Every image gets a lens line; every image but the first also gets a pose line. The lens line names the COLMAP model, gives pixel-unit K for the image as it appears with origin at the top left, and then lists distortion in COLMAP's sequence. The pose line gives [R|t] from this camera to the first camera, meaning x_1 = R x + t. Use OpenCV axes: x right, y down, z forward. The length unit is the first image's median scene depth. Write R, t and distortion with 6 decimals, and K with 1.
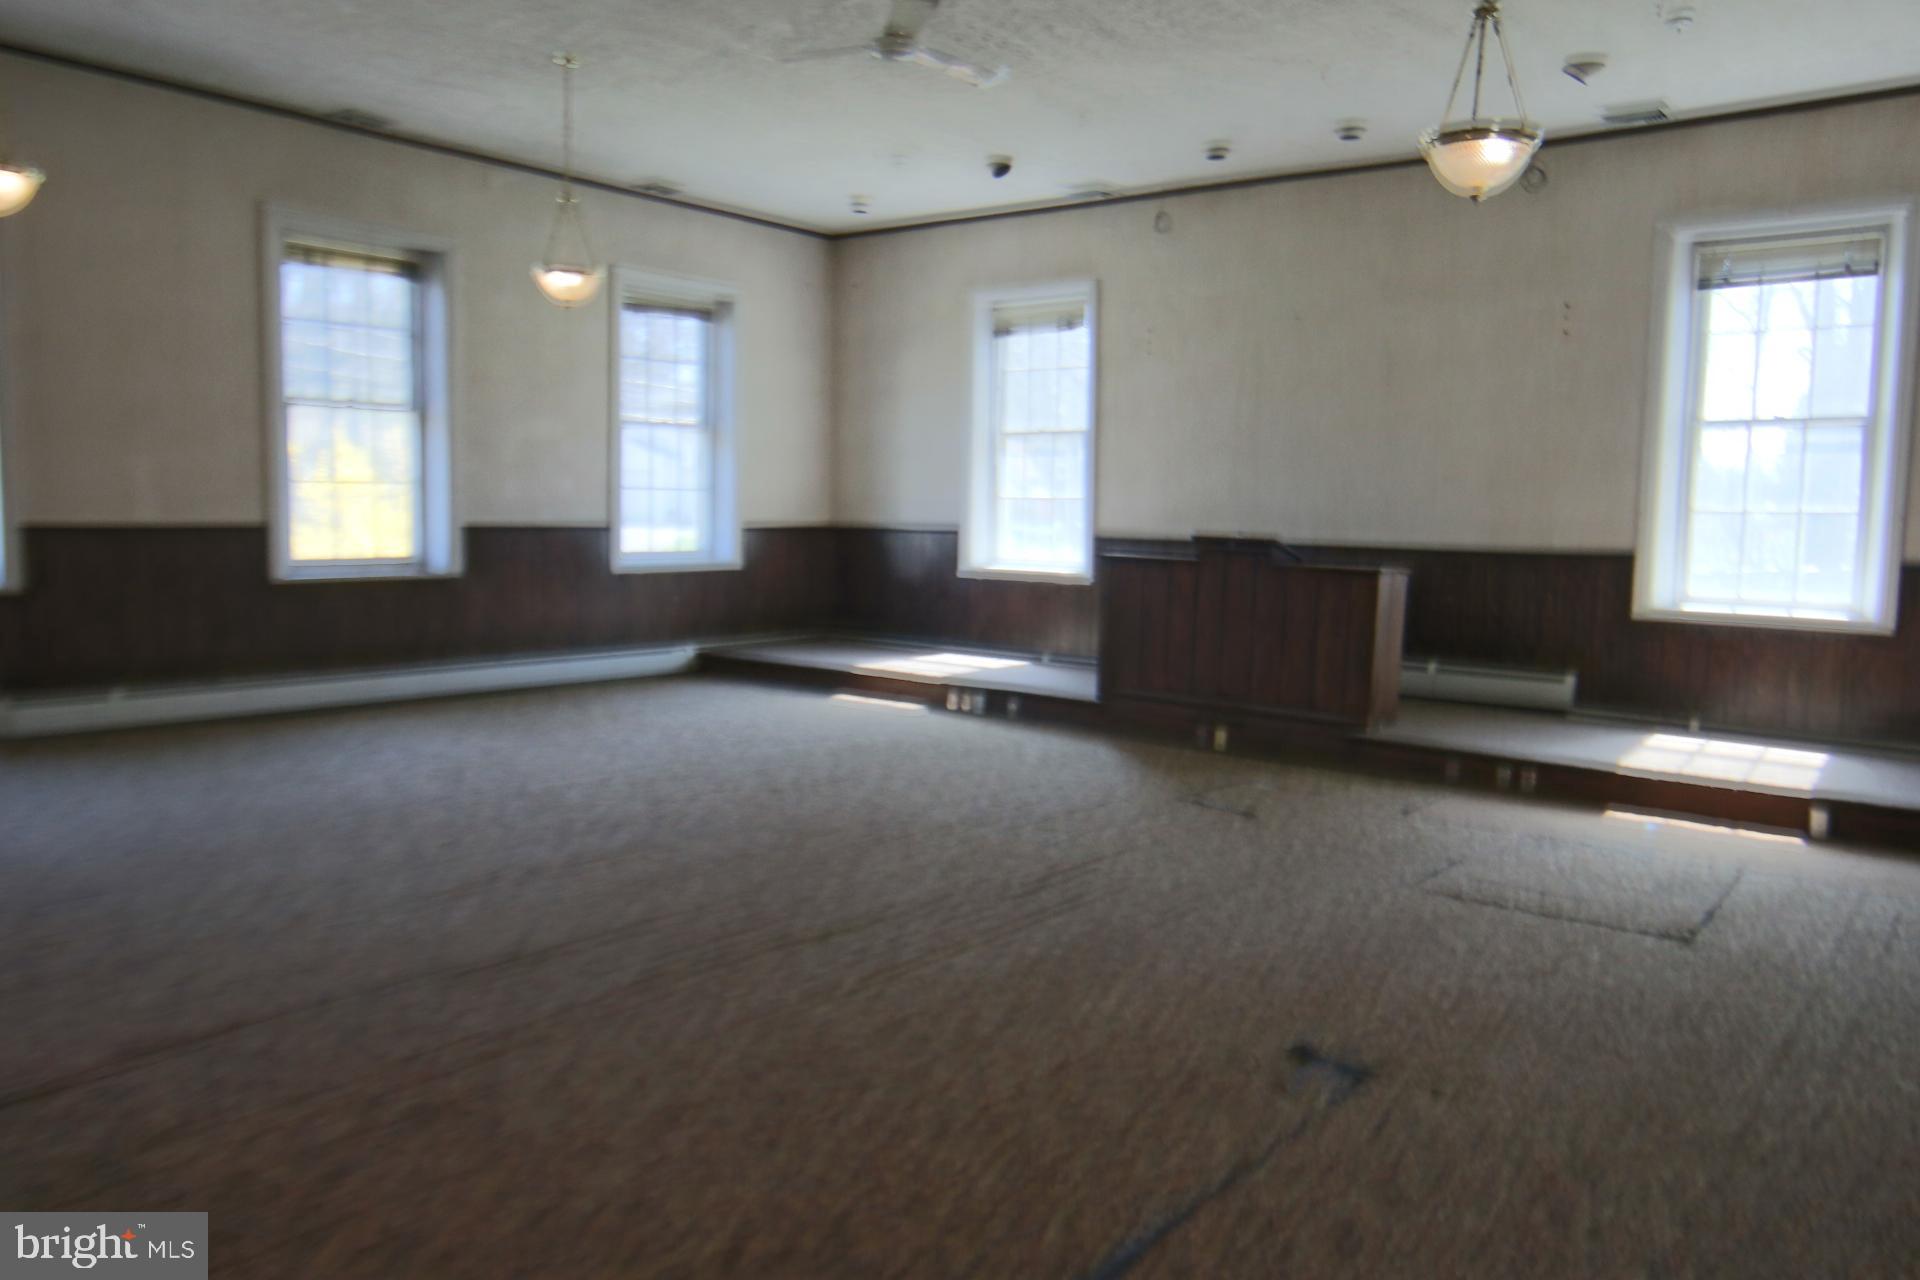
lens RADIAL K [[1358.3, 0, 953.0], [0, 1358.3, 615.2], [0, 0, 1]] dist [-0.027392, 0.036309]
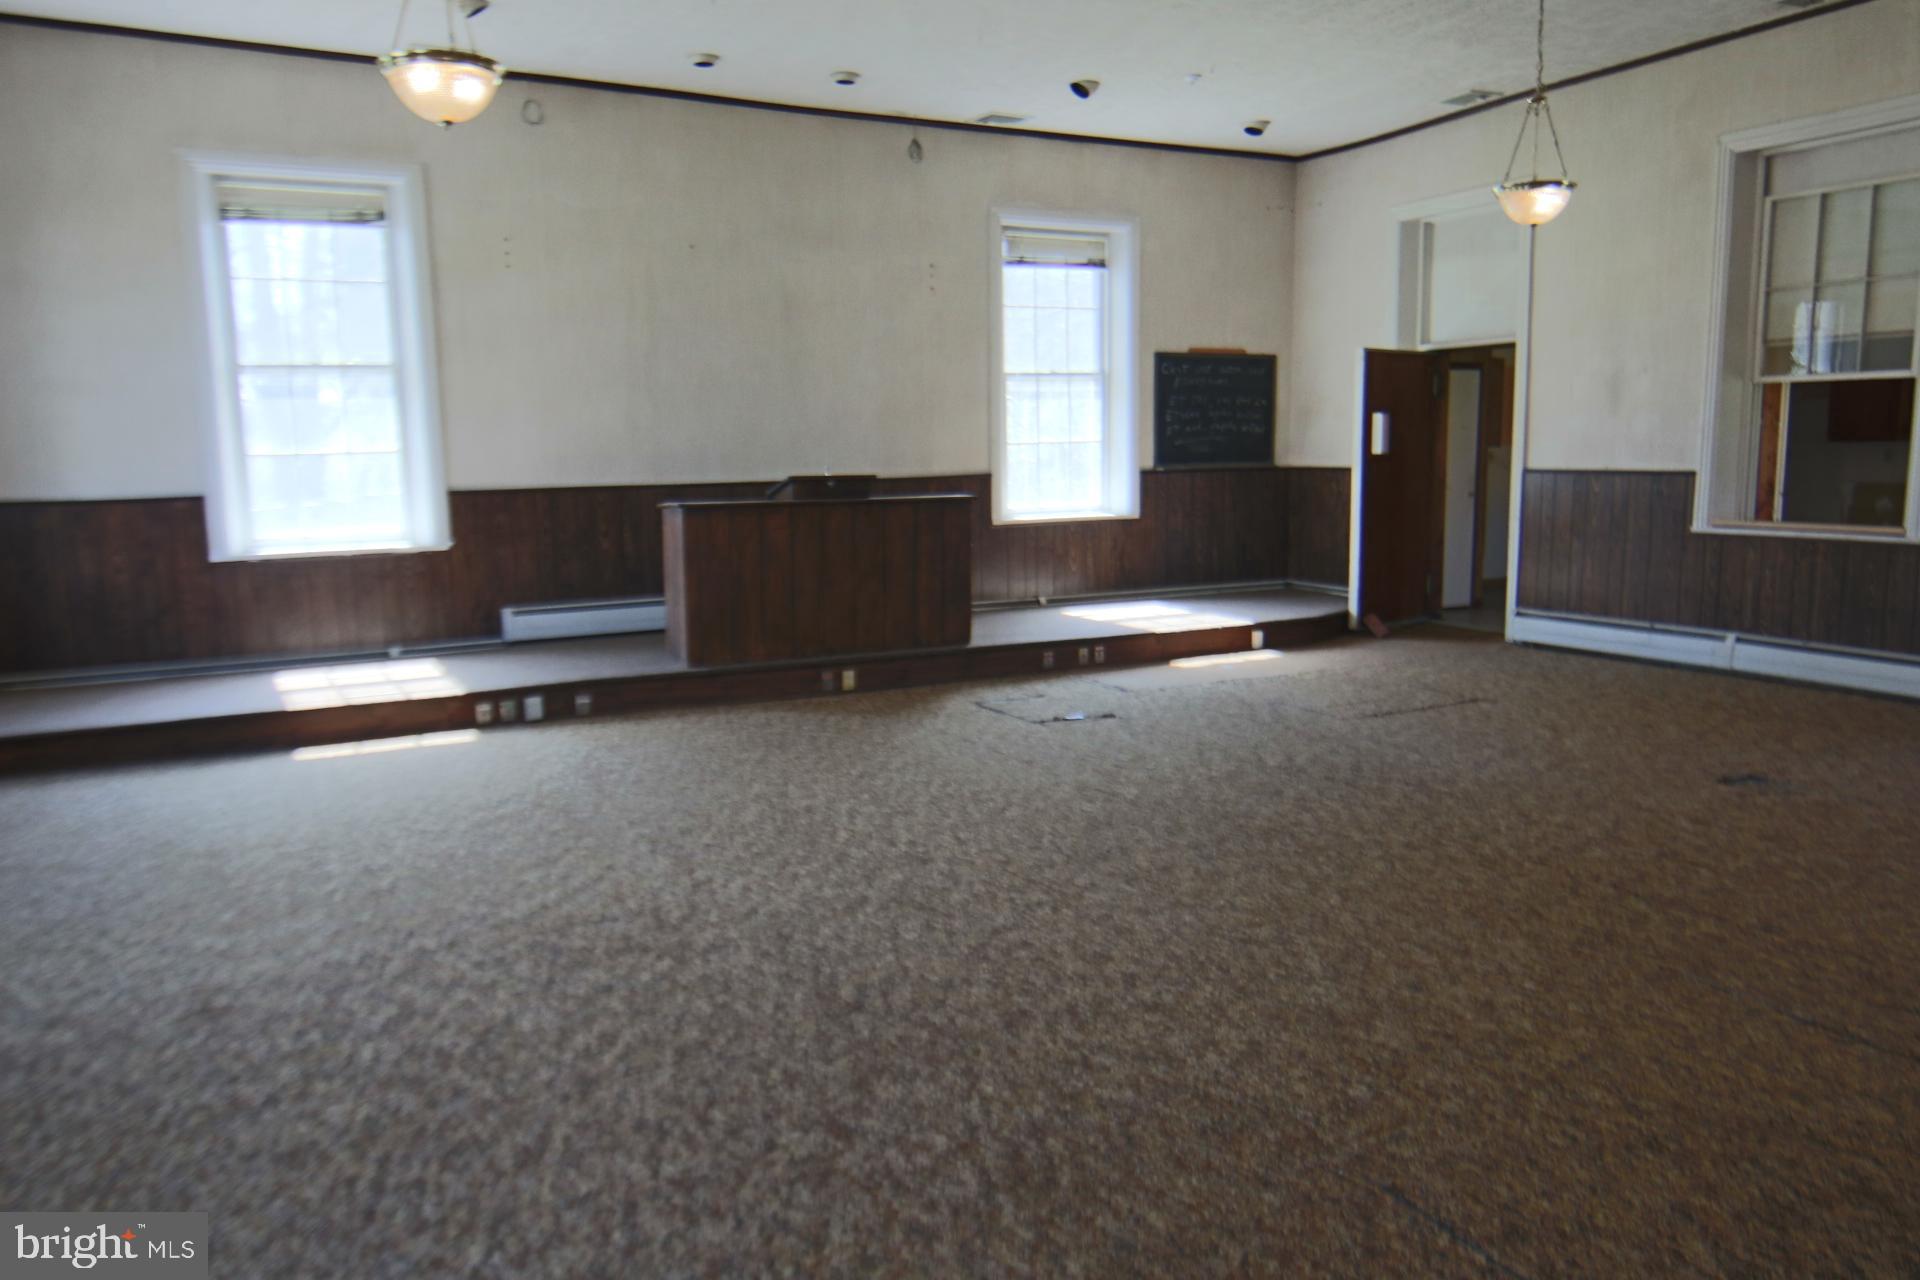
lens RADIAL K [[1358.3, 0, 953.0], [0, 1358.3, 615.2], [0, 0, 1]] dist [-0.027392, 0.036309]
pose [[0.416253, -0.141240, 0.898212, -0.586976], [0.101496, 0.988905, 0.108466, -0.049162], [-0.903566, 0.046016, 0.425970, 0.450613]]
